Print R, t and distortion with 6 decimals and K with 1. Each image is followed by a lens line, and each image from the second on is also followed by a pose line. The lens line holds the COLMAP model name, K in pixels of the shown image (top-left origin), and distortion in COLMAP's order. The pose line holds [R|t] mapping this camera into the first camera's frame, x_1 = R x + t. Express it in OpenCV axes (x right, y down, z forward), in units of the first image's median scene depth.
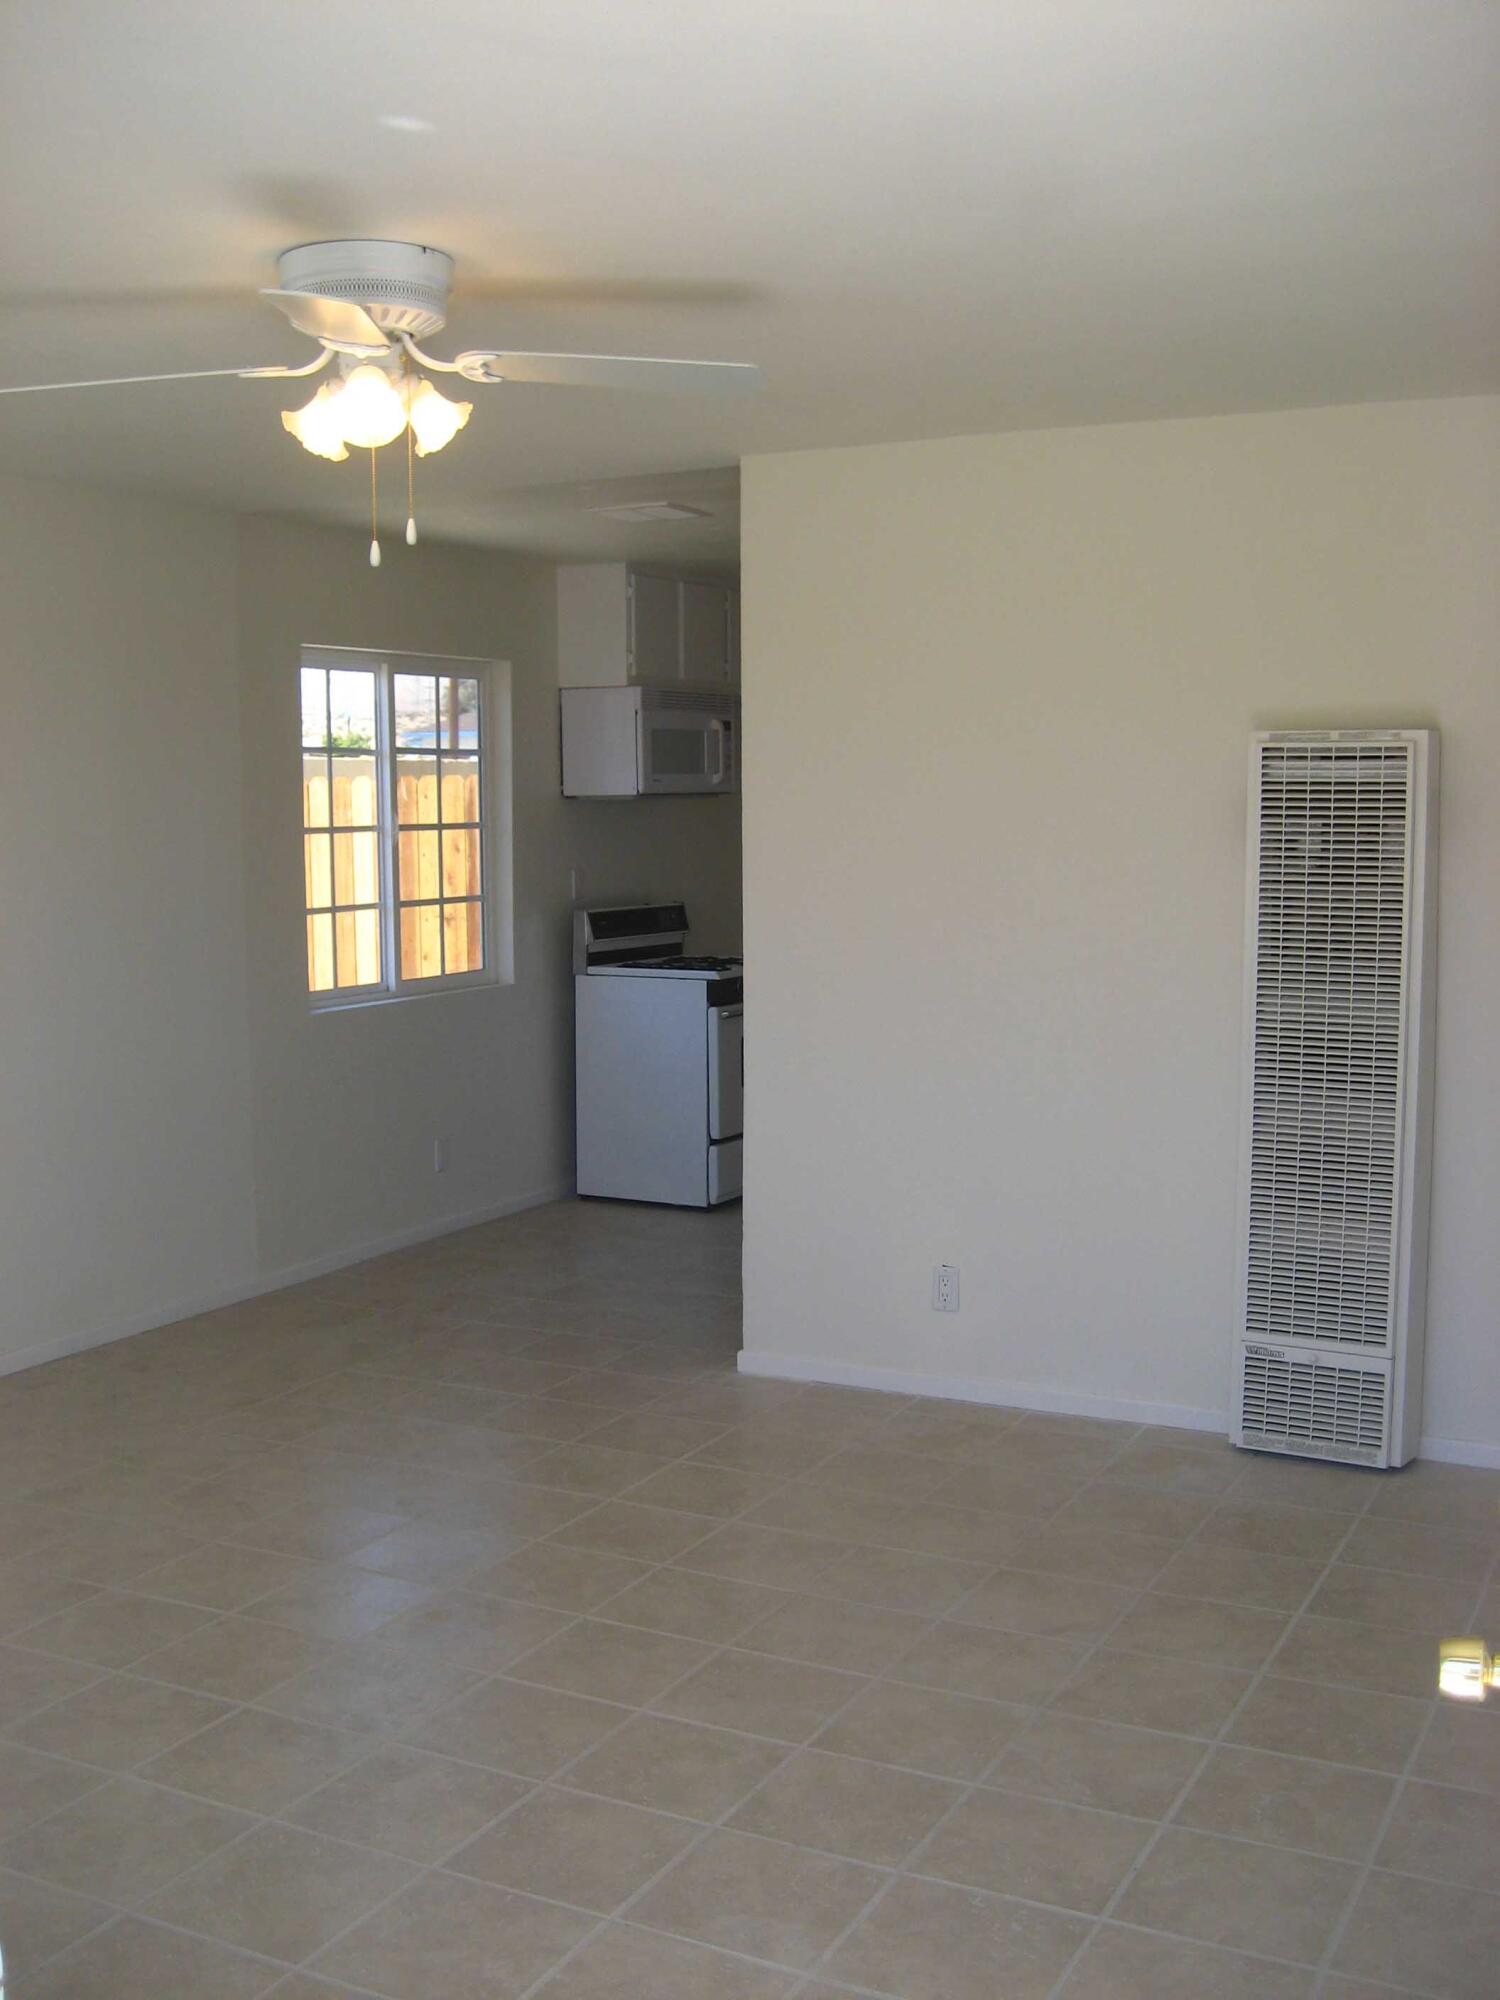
lens RADIAL K [[2059.1, 0, 749.2], [0, 2059.1, 996.0], [0, 0, 1]] dist [-0.065919, 0.000000]
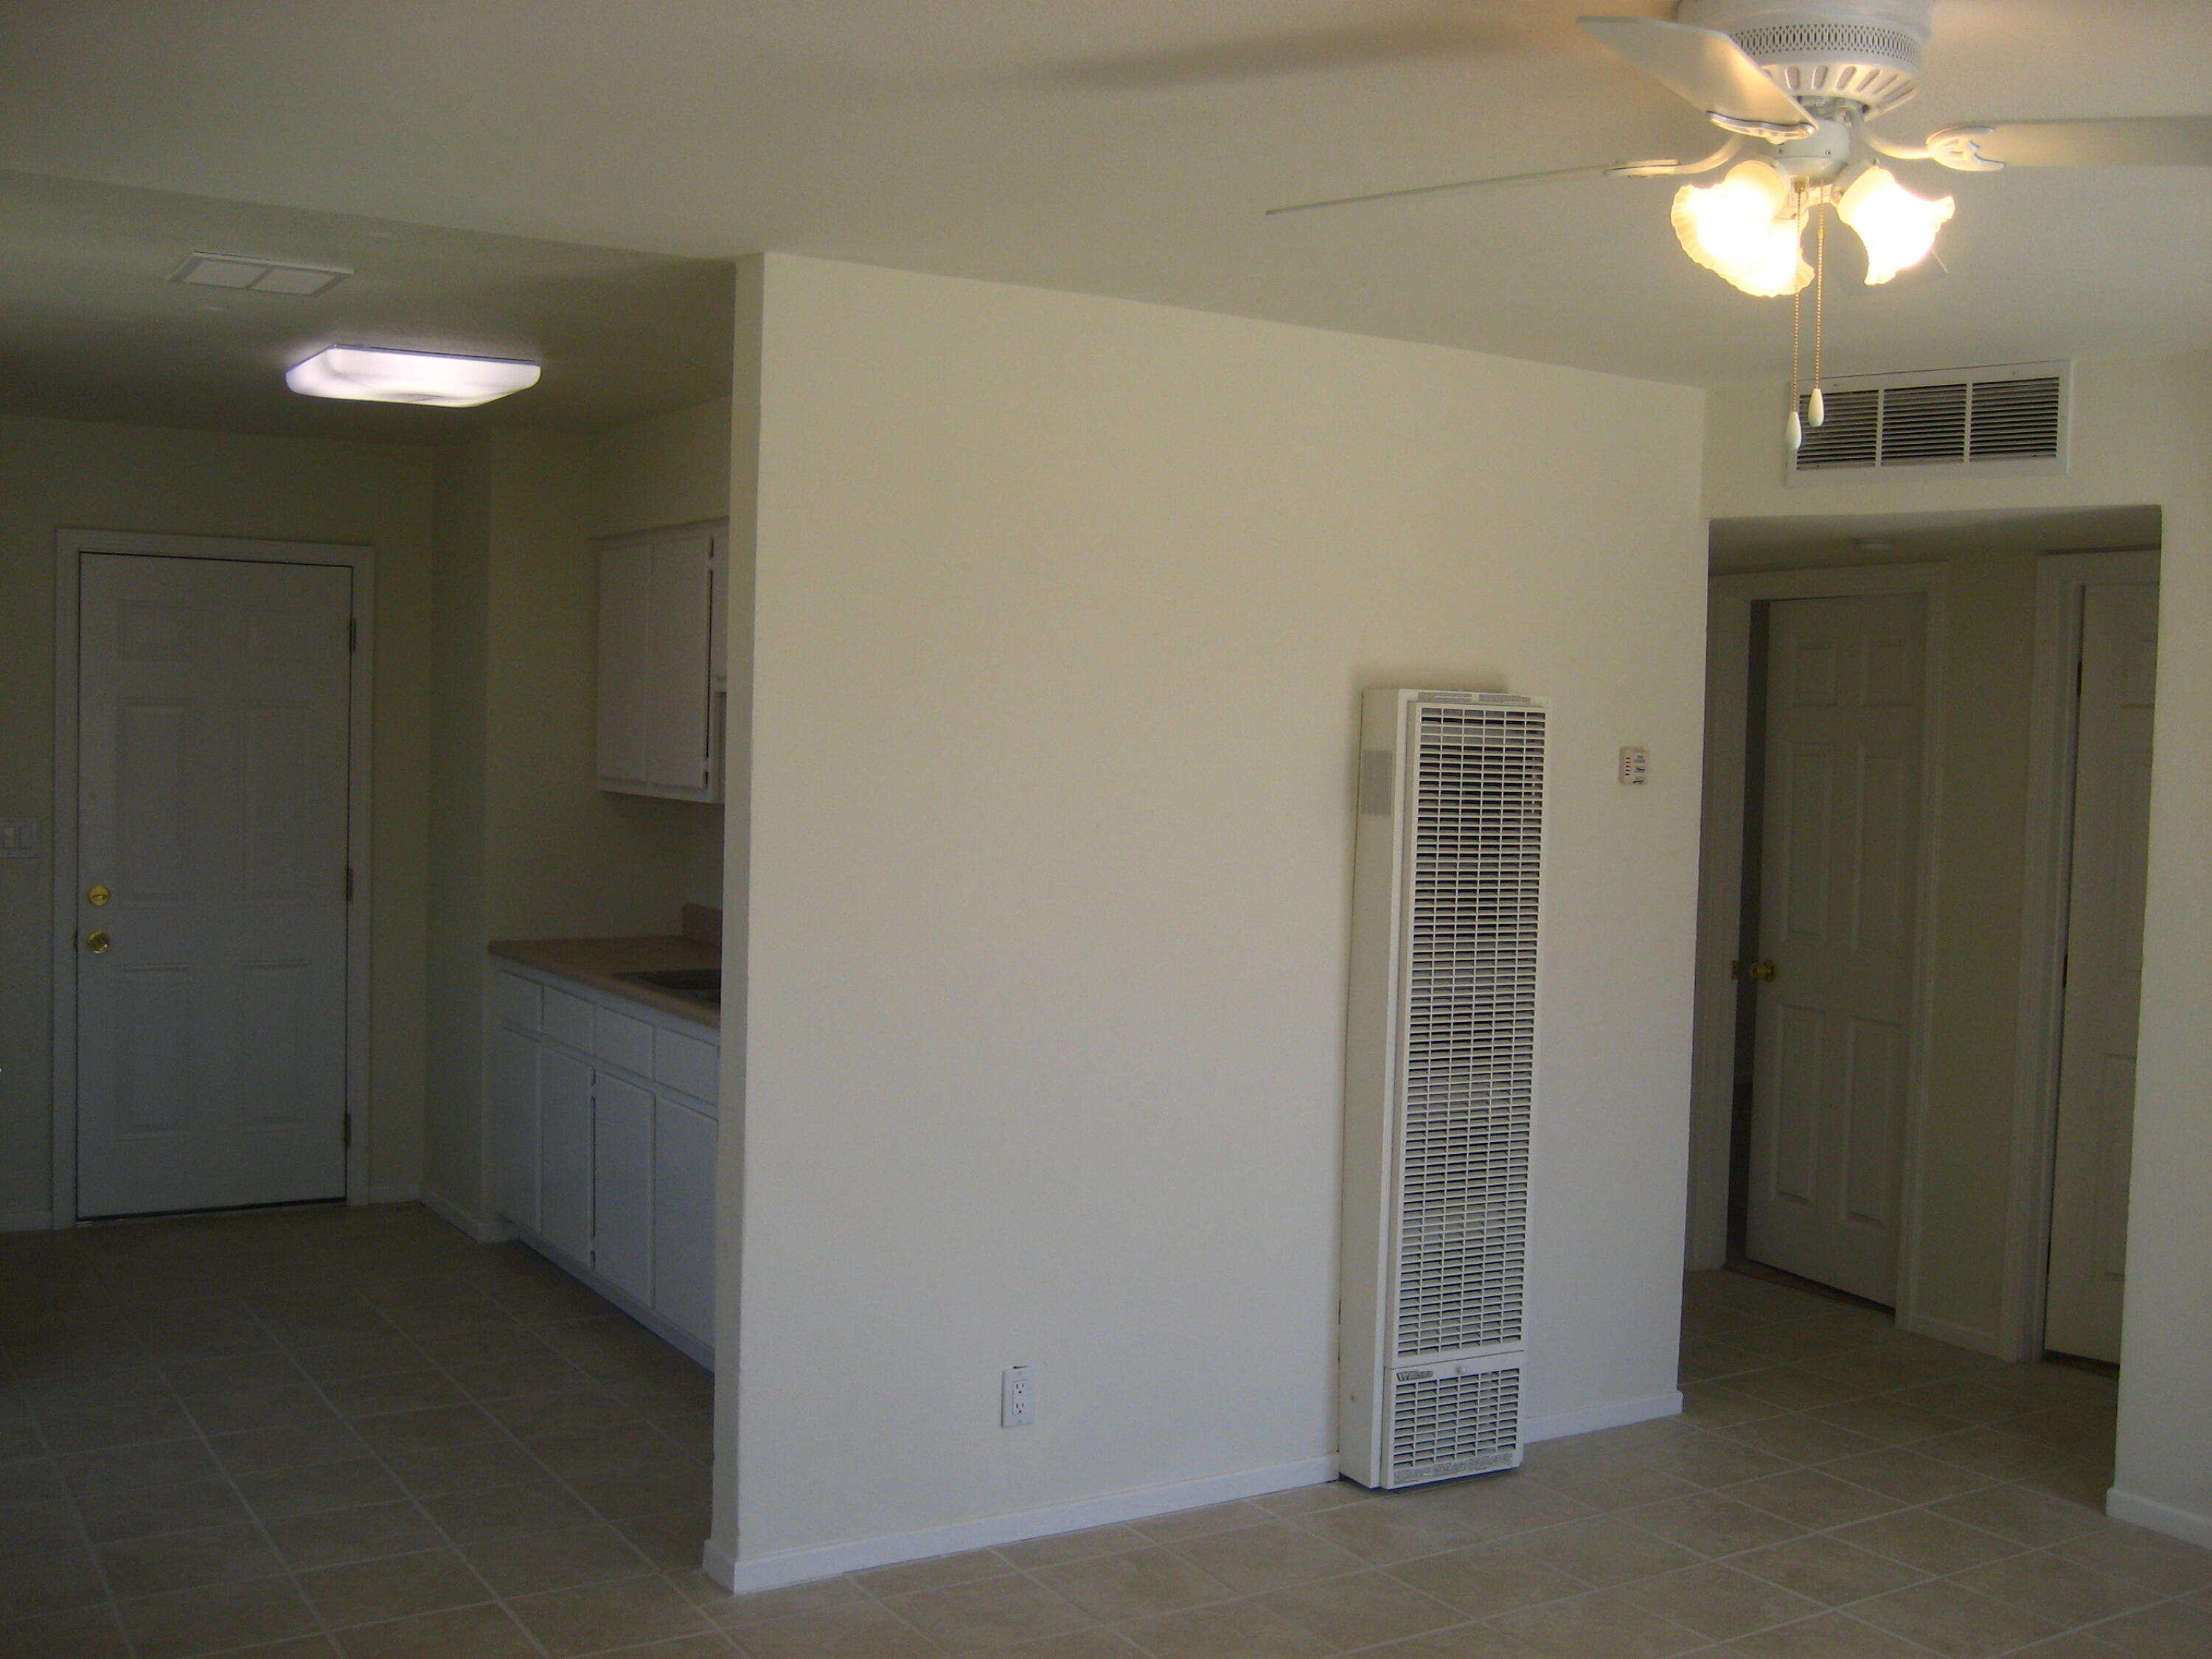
lens RADIAL K [[2277.3, 0, 1105.2], [0, 2277.3, 837.2], [0, 0, 1]] dist [-0.065919, 0.000000]
pose [[0.524847, -0.017444, 0.851018, -0.679952], [0.056165, 0.998321, -0.014175, -0.057426], [-0.849342, 0.055237, 0.524946, 0.592004]]
